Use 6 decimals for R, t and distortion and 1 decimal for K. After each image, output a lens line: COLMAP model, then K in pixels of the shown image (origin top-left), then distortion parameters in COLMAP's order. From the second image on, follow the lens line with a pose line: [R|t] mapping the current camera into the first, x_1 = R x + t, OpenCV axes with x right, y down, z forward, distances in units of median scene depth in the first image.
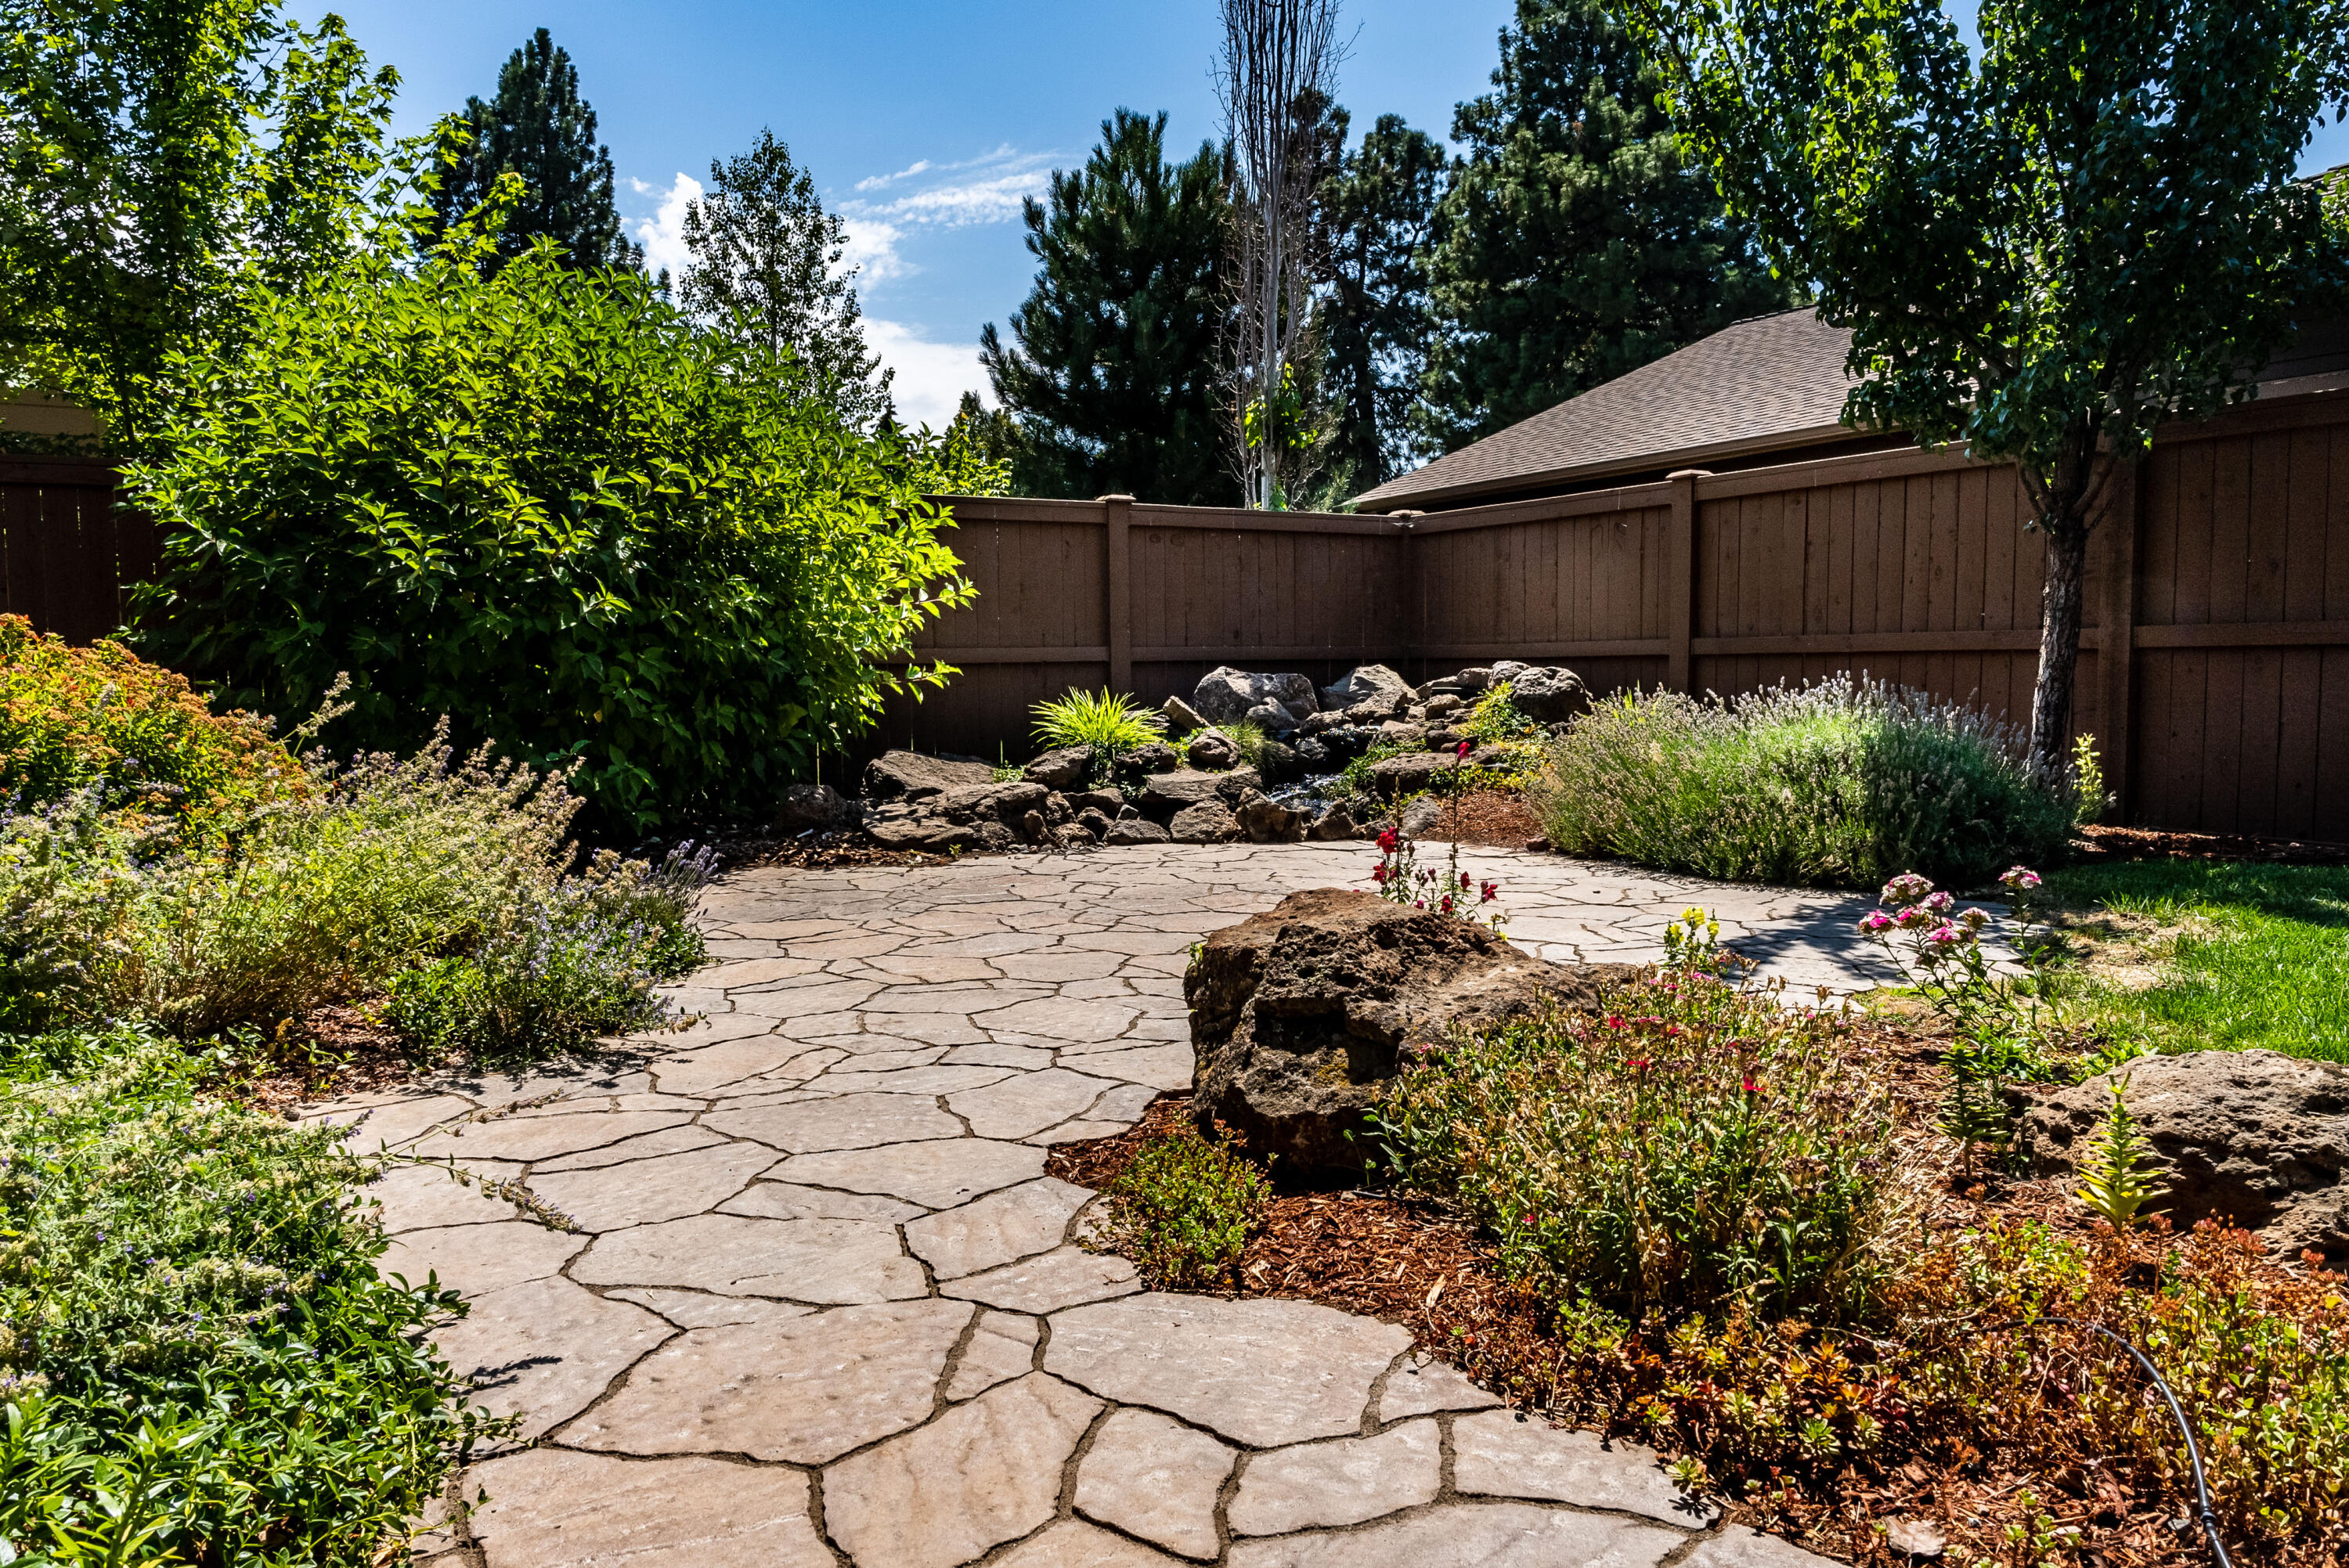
lens RADIAL K [[1616.7, 0, 1177.0], [0, 1616.7, 778.9], [0, 0, 1]] dist [-0.024545, -0.000311]
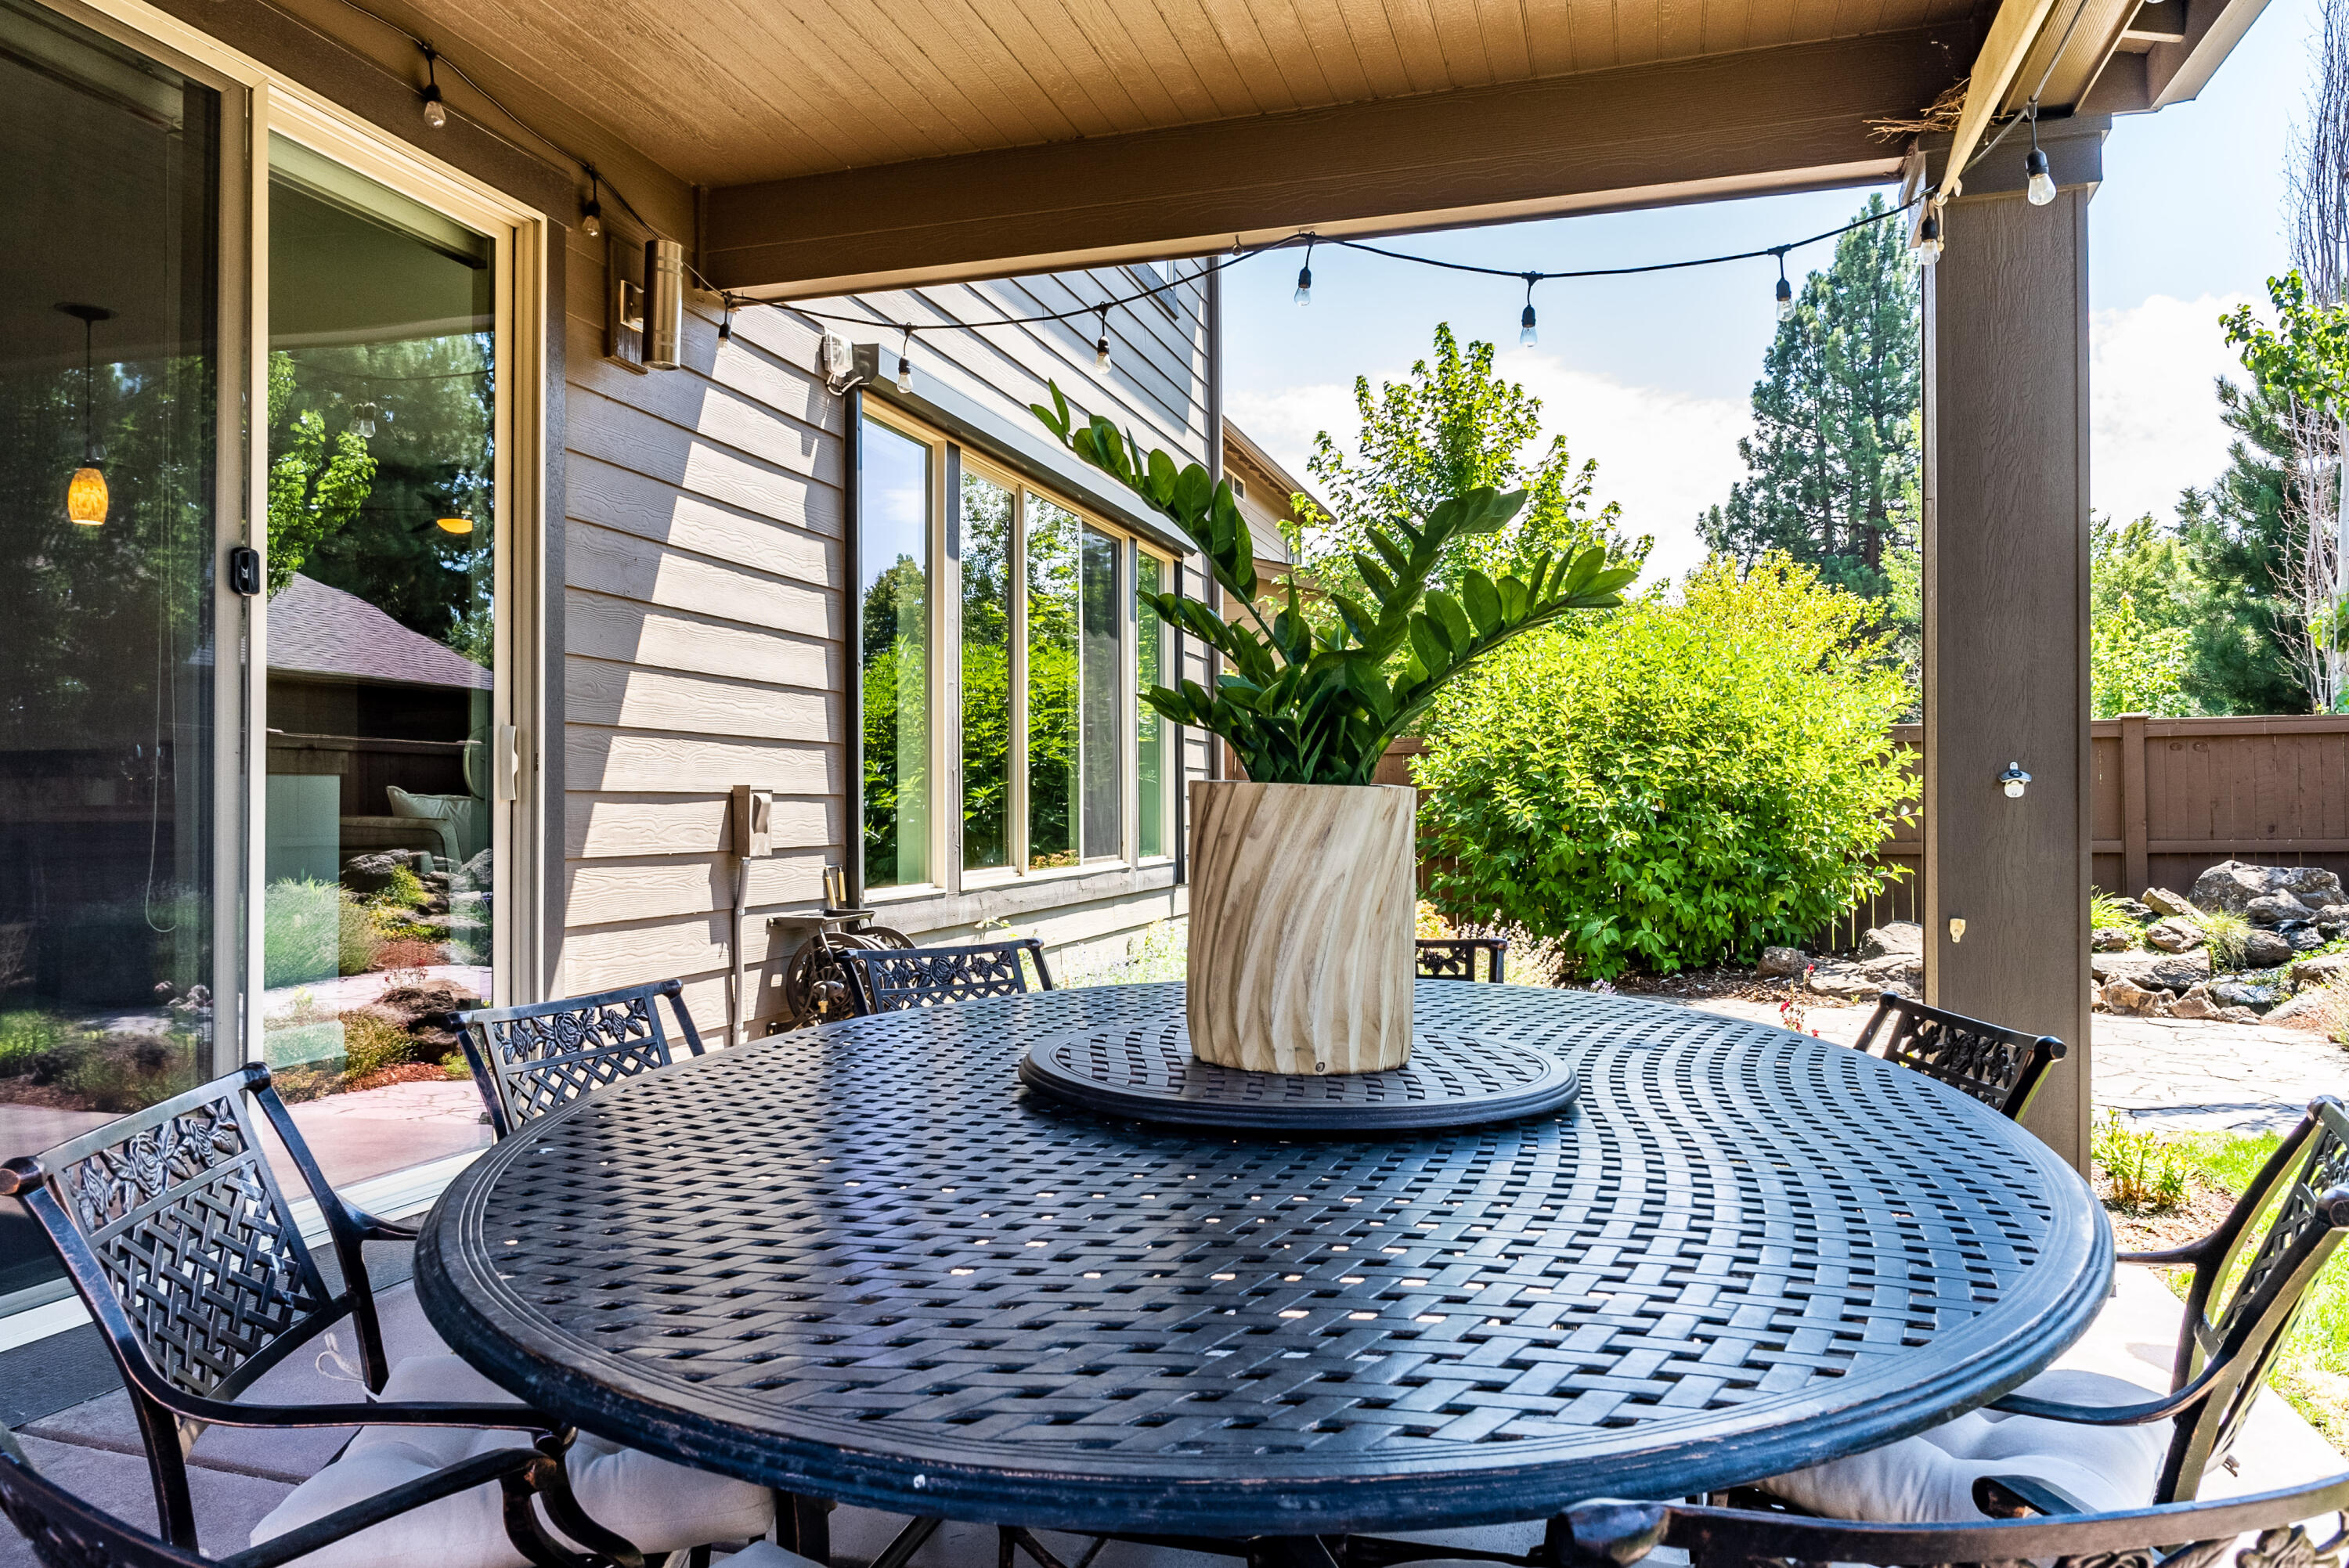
lens RADIAL K [[1616.7, 0, 1165.4], [0, 1616.7, 785.0], [0, 0, 1]] dist [-0.024545, -0.000311]
pose [[0.682786, -0.002449, -0.730614, 0.391736], [-0.044701, 0.997981, -0.045120, -0.044396], [0.729249, 0.063467, 0.681298, -0.369676]]
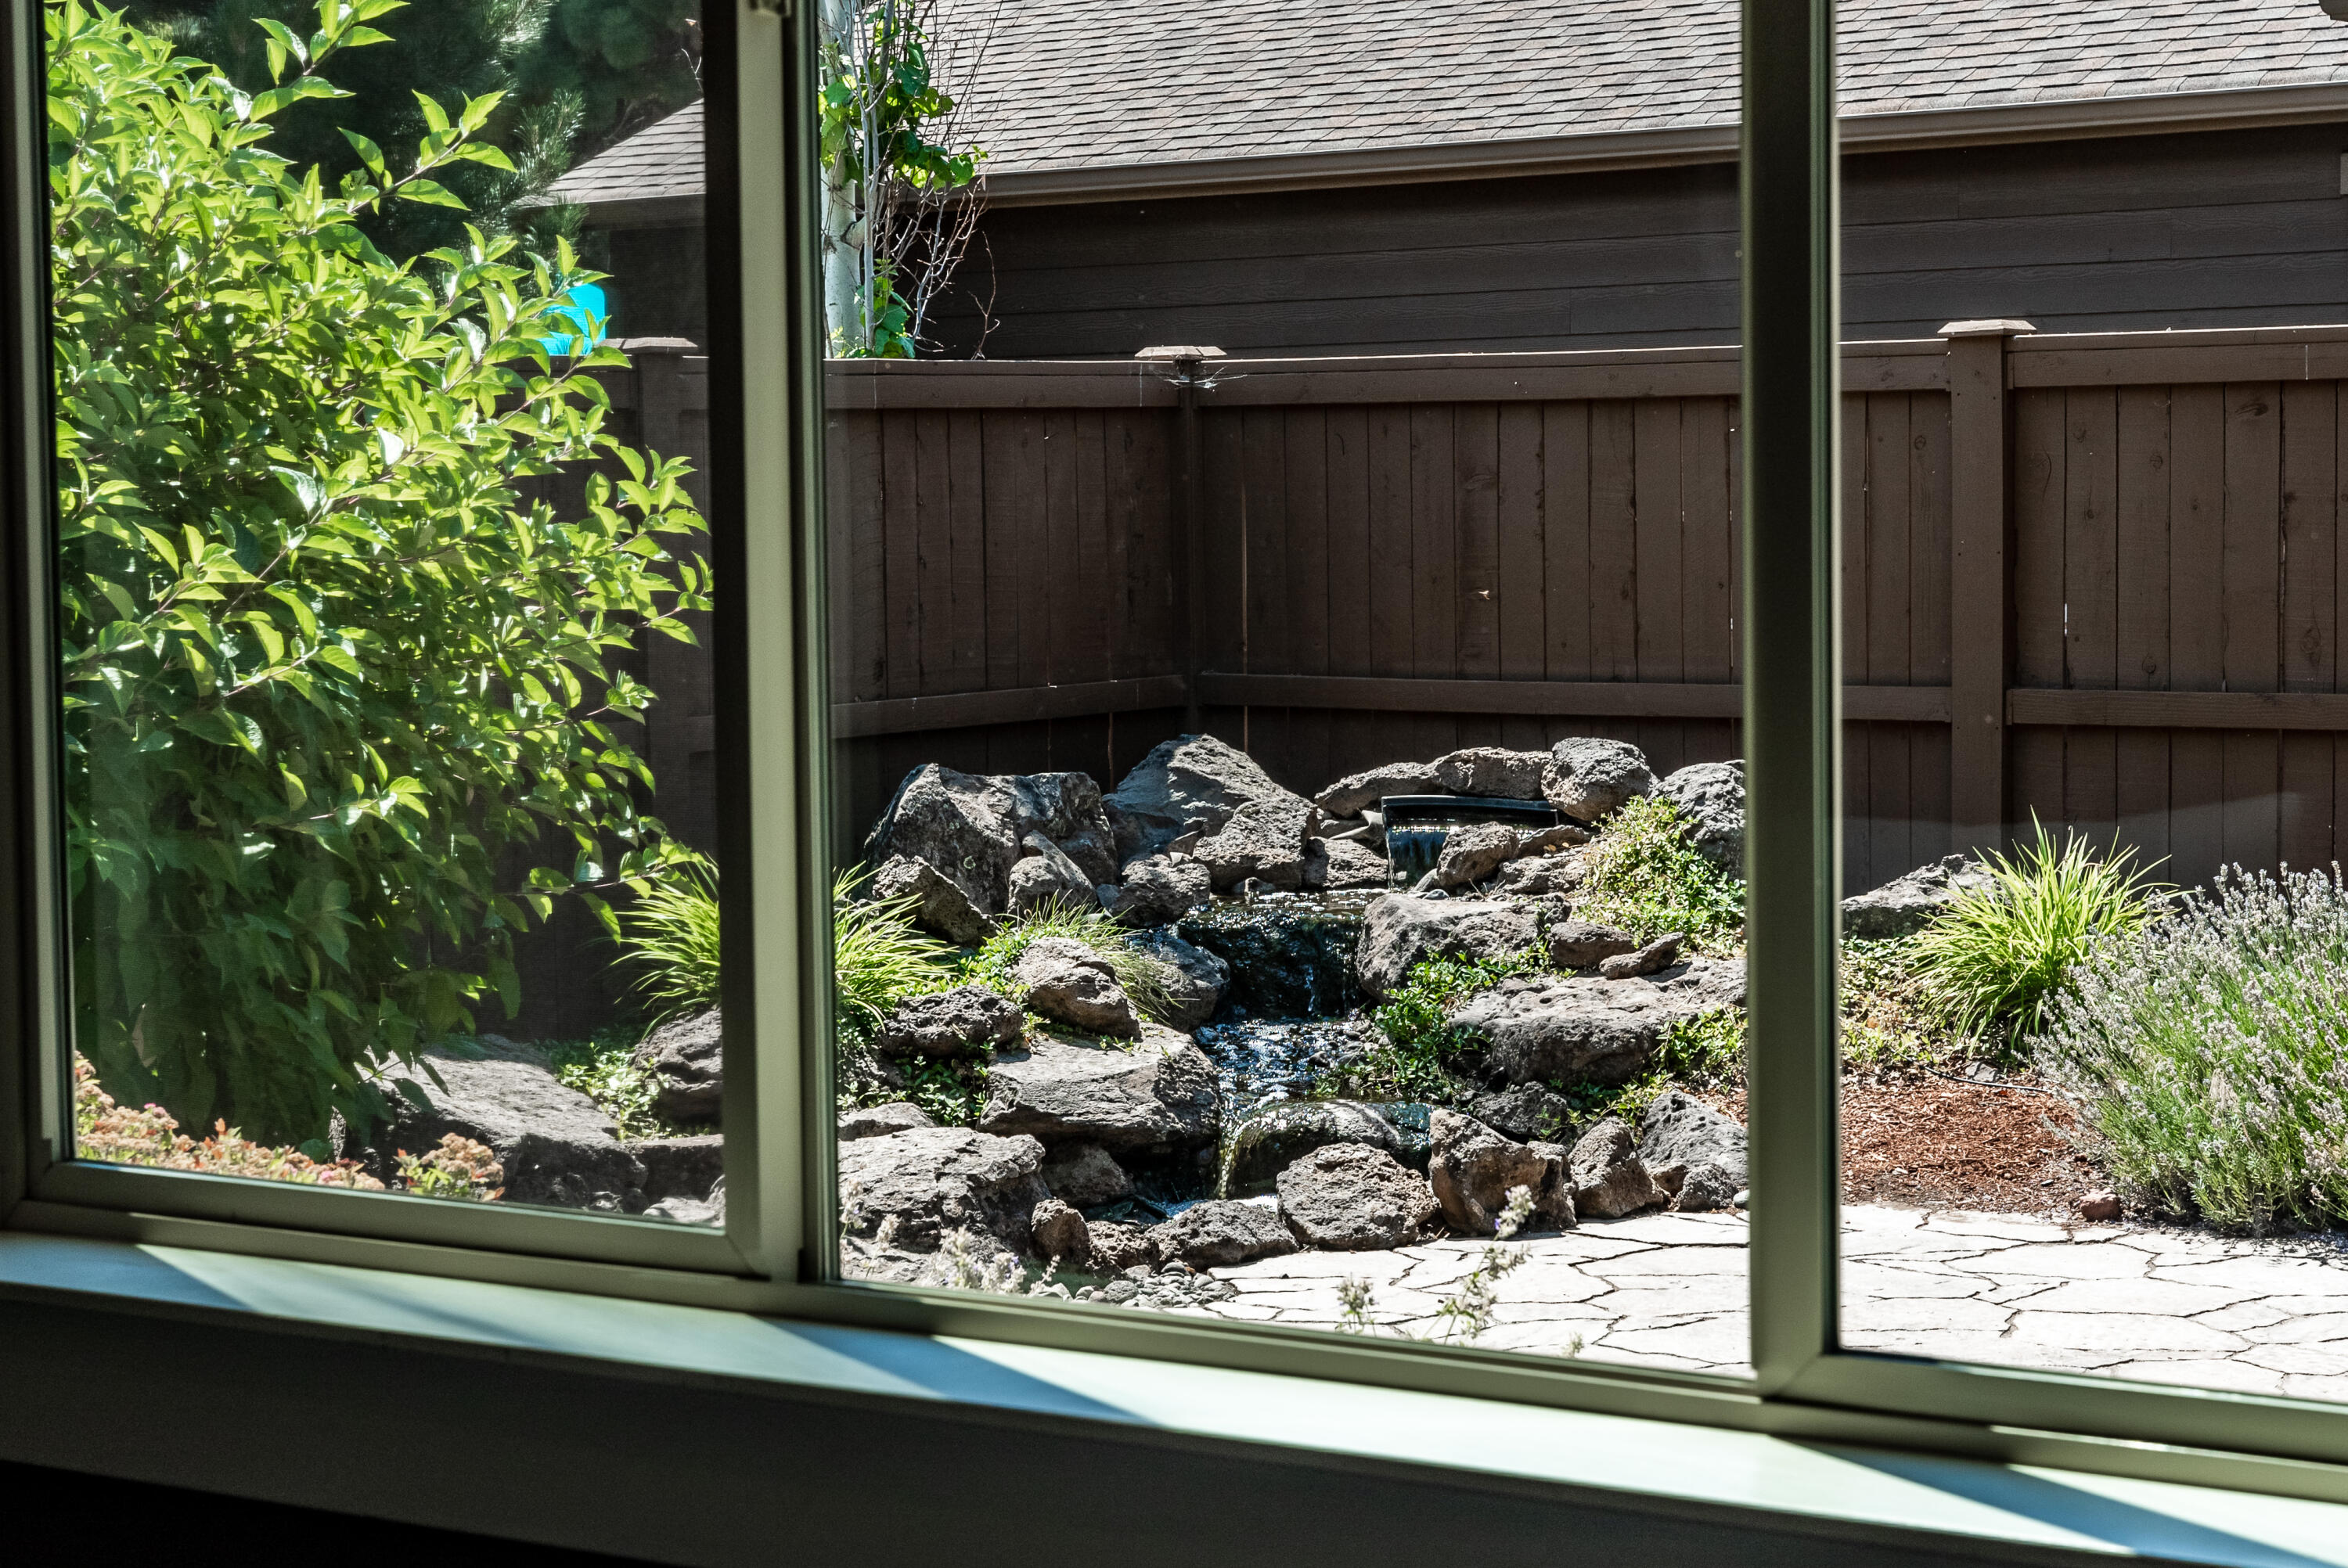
lens RADIAL K [[4711.1, 0, 1175.0], [0, 4711.1, 779.6], [0, 0, 1]] dist [-0.083731, 0.000000]
pose [[0.911924, -0.032450, 0.409075, -0.461079], [0.034699, 0.999396, 0.001926, -0.075905], [-0.408890, 0.012438, 0.912499, -0.120203]]
